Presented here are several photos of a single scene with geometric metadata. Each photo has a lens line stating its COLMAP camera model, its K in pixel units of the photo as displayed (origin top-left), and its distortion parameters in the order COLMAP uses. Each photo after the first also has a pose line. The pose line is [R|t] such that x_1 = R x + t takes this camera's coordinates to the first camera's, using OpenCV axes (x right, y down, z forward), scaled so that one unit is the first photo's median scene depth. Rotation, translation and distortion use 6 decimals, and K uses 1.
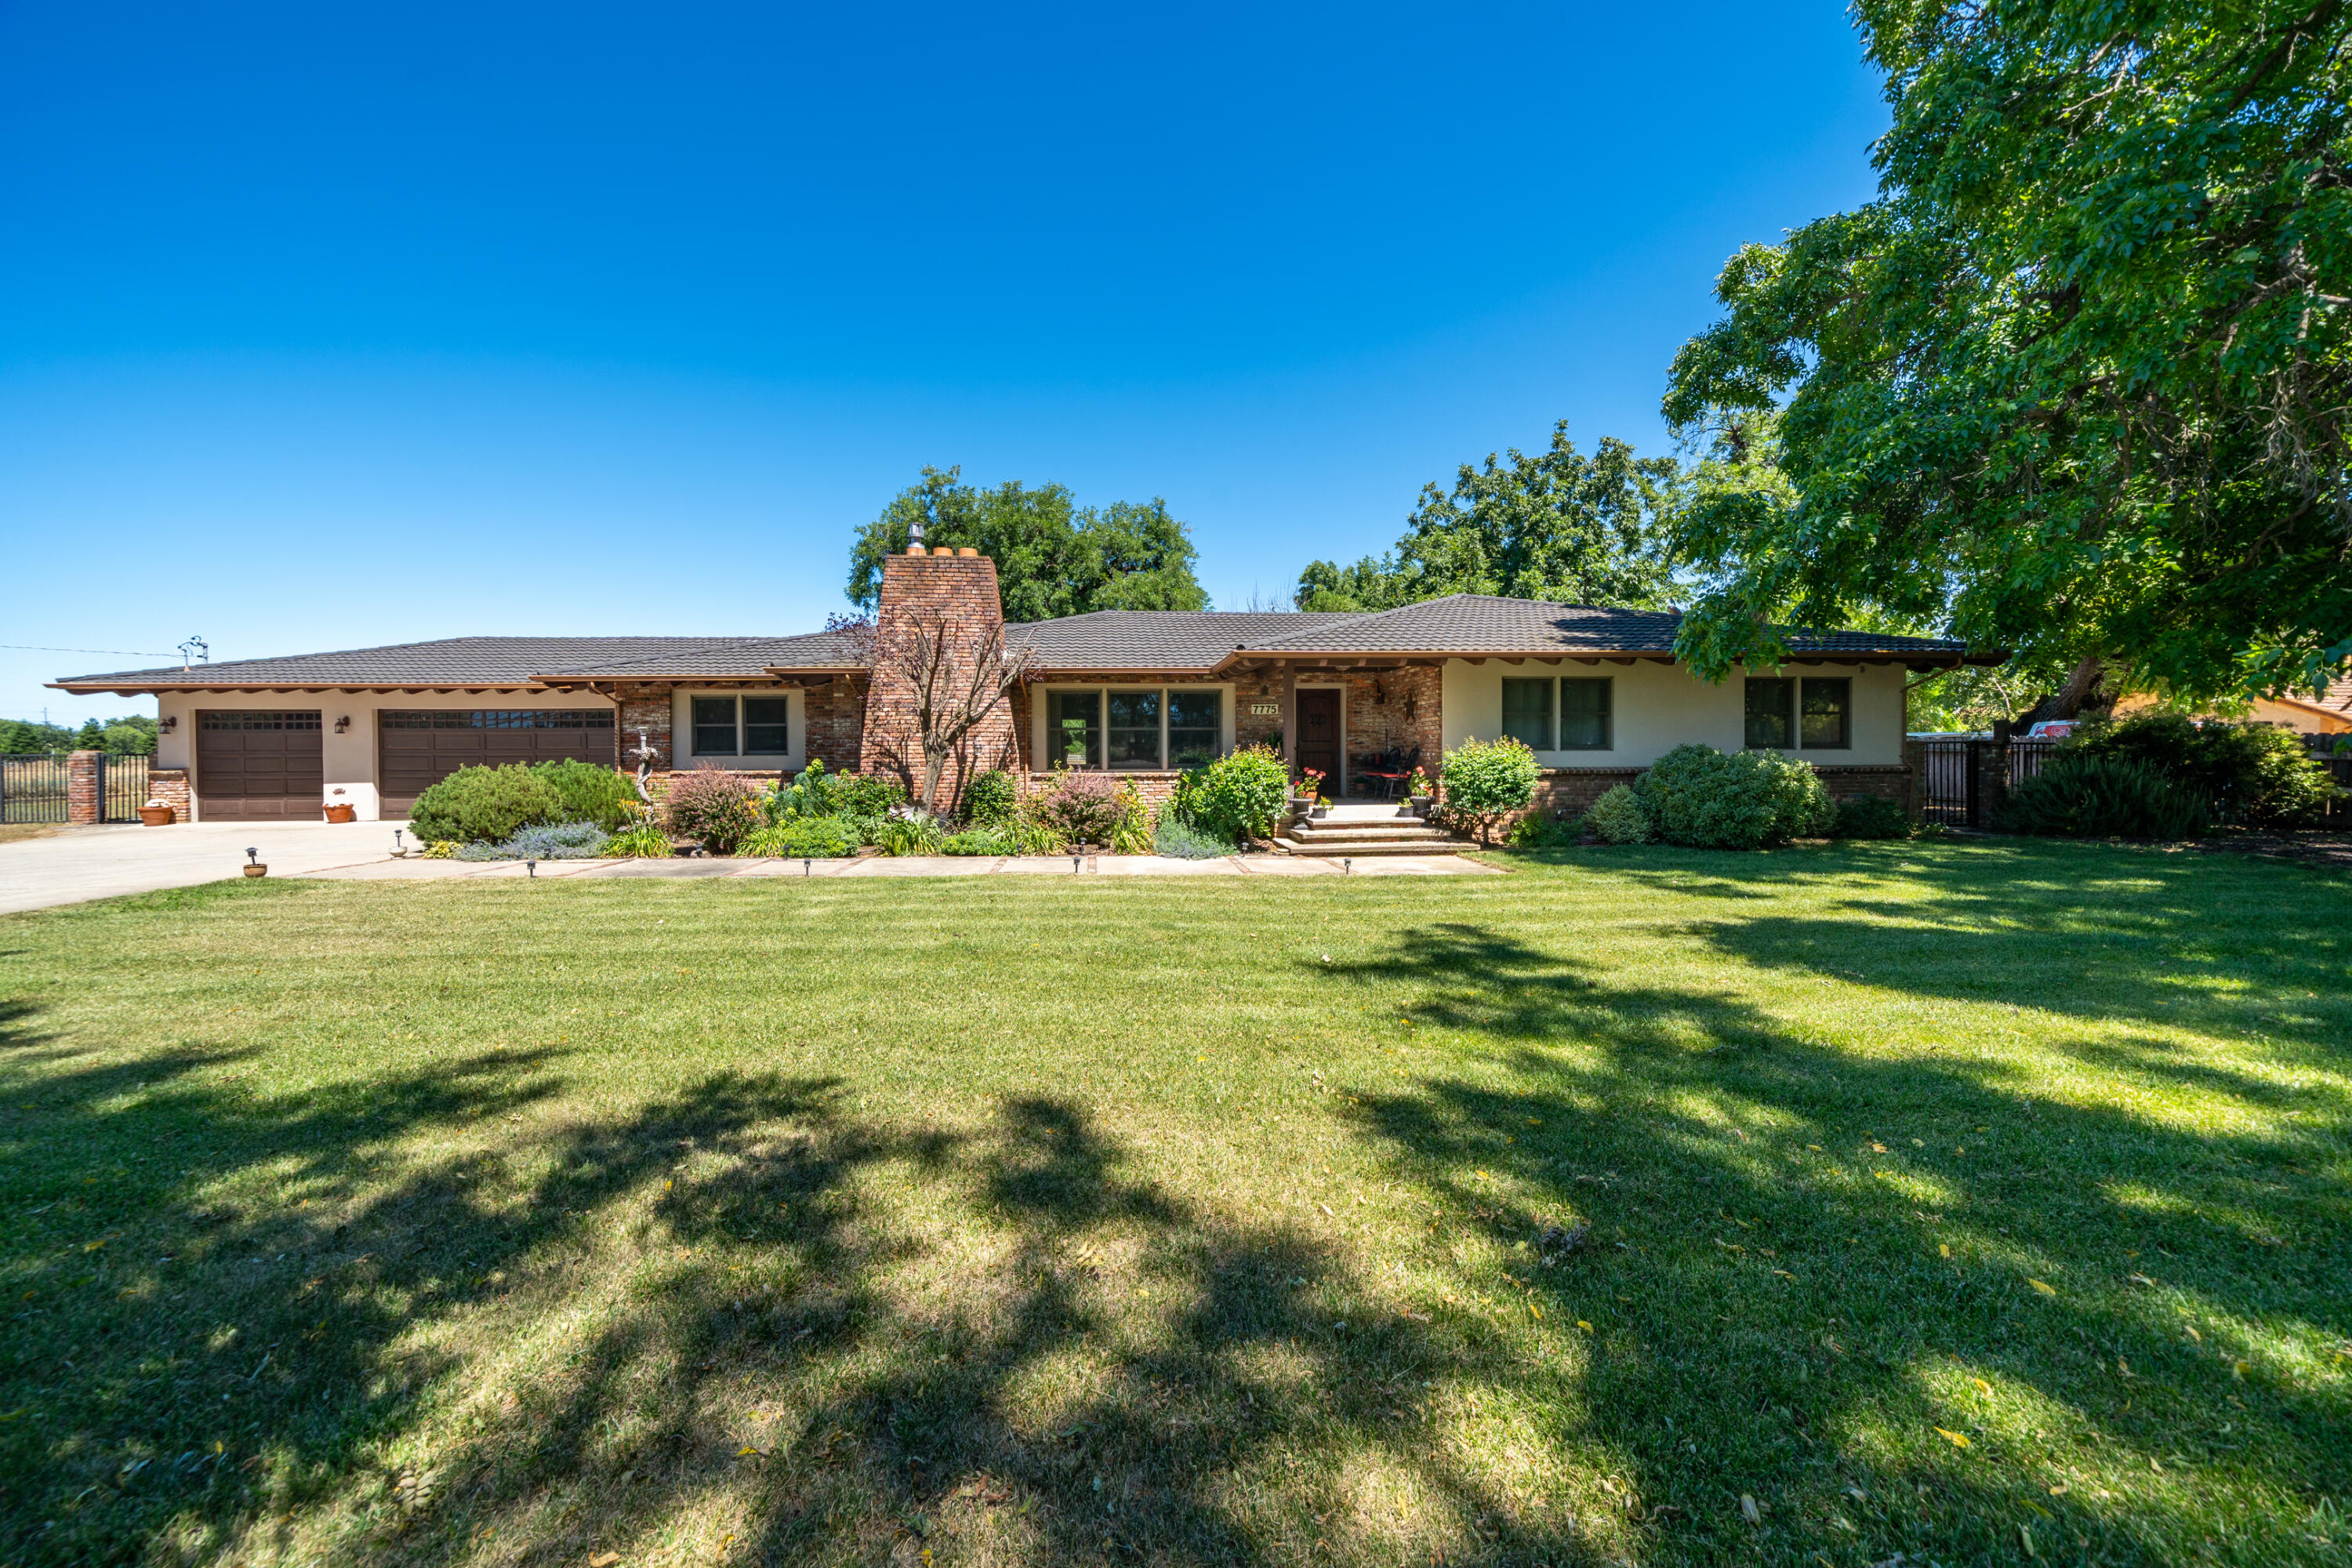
lens RADIAL K [[796.9, 0, 1176.0], [0, 796.9, 784.0], [0, 0, 1]] dist [-0.003426, 0.000259]
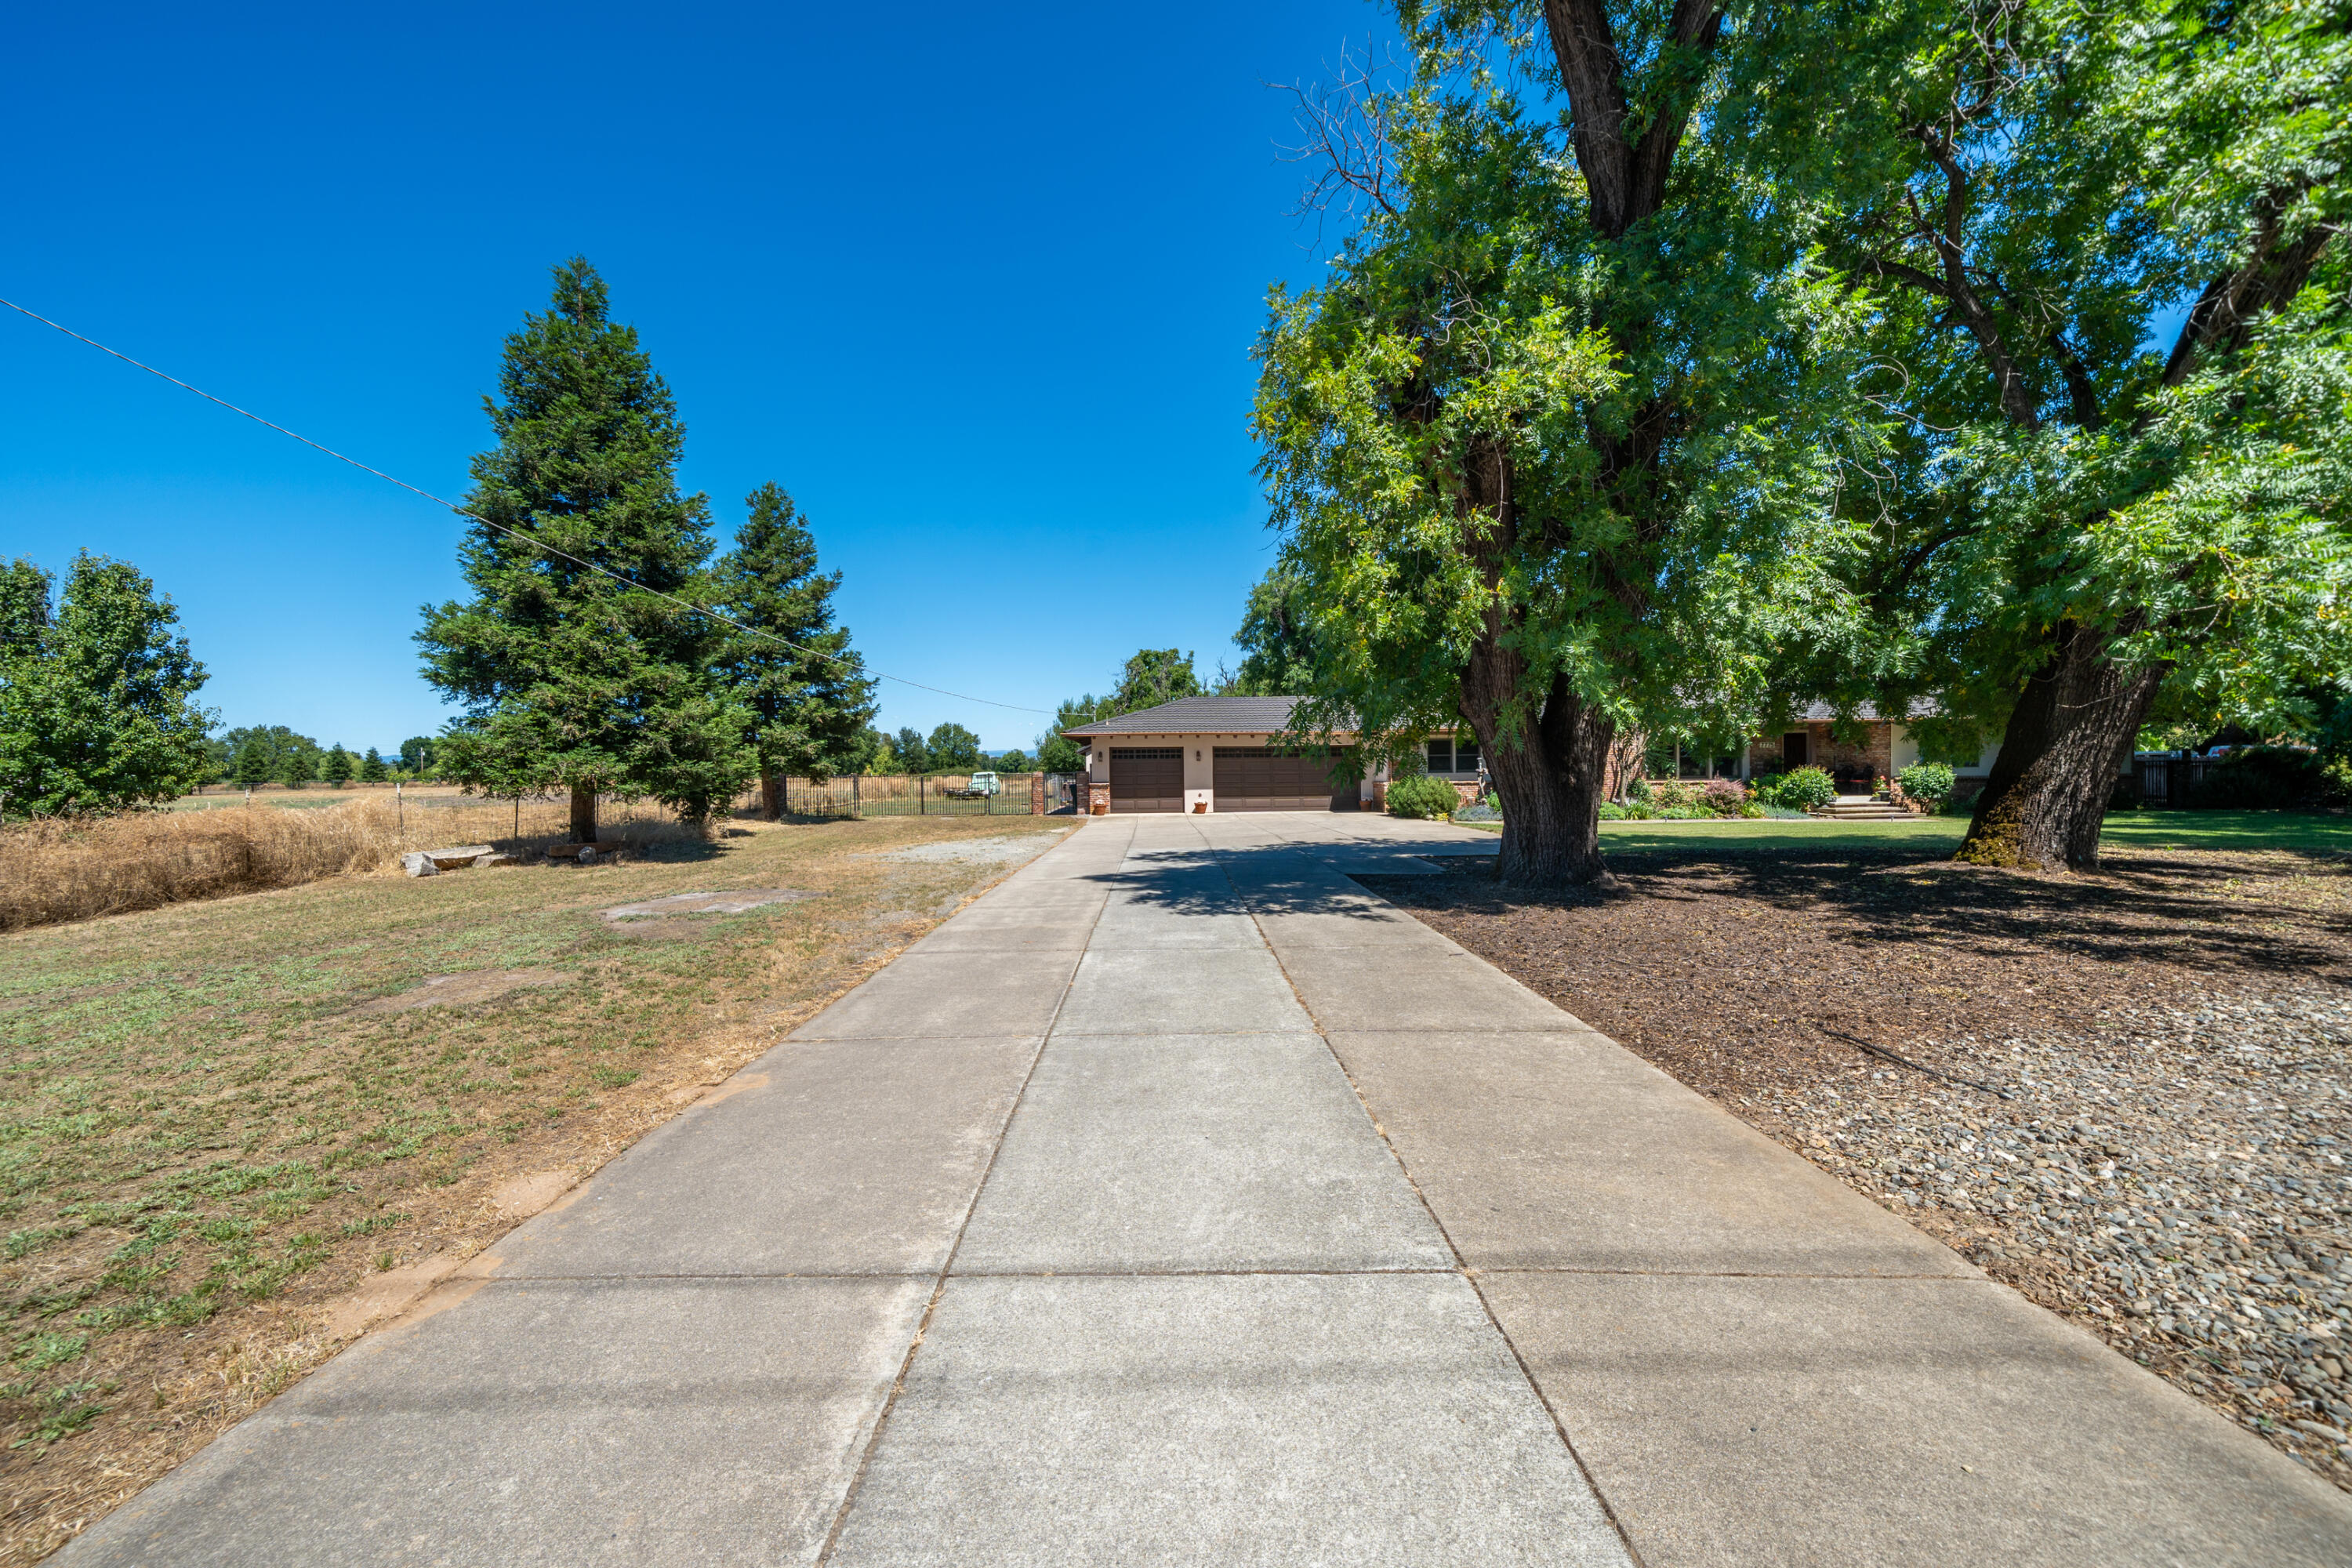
lens RADIAL K [[948.4, 0, 1176.0], [0, 948.4, 784.0], [0, 0, 1]] dist [-0.000085, -0.000002]
pose [[0.999649, -0.006094, -0.025773, -1.110701], [0.005598, 0.999799, -0.019253, 0.027251], [0.025886, 0.019102, 0.999482, -1.119136]]
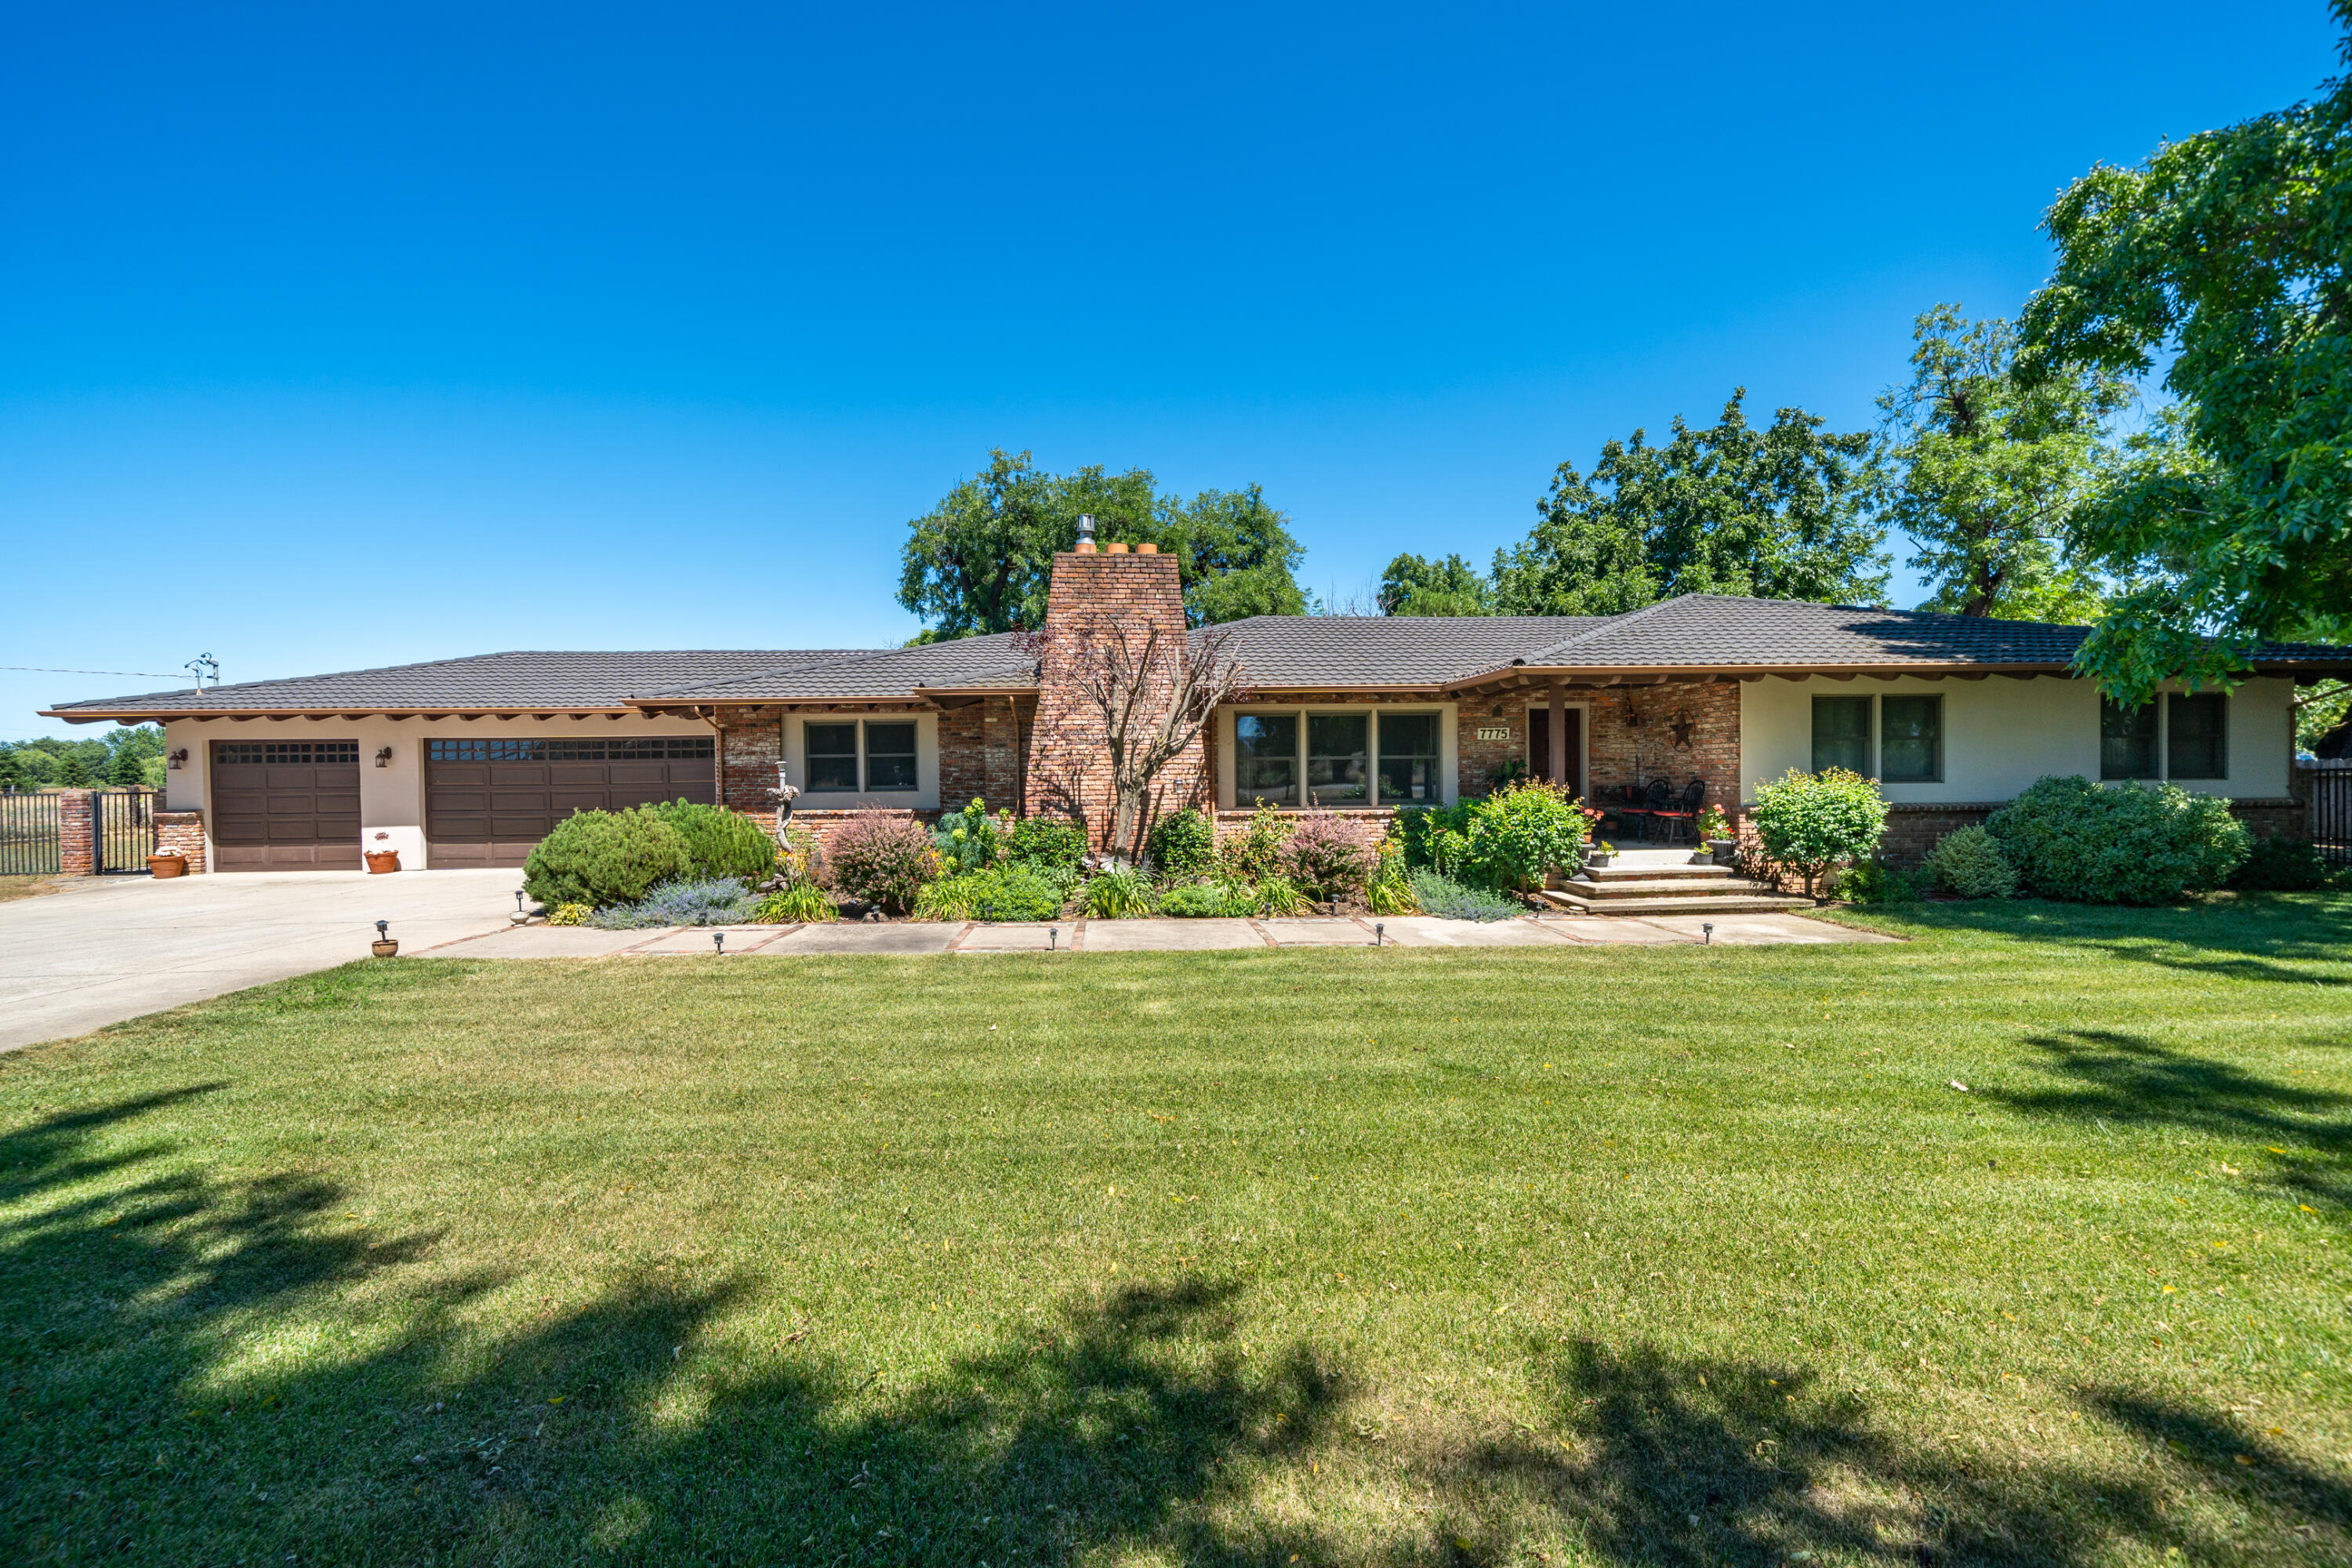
lens RADIAL K [[901.4, 0, 1206.7], [0, 901.4, 805.9], [0, 0, 1]] dist [0.000280, -0.000301]
pose [[0.999961, -0.005581, -0.006779, -0.176294], [0.005566, 0.999982, -0.002157, -0.016584], [0.006791, 0.002119, 0.999975, 0.047563]]
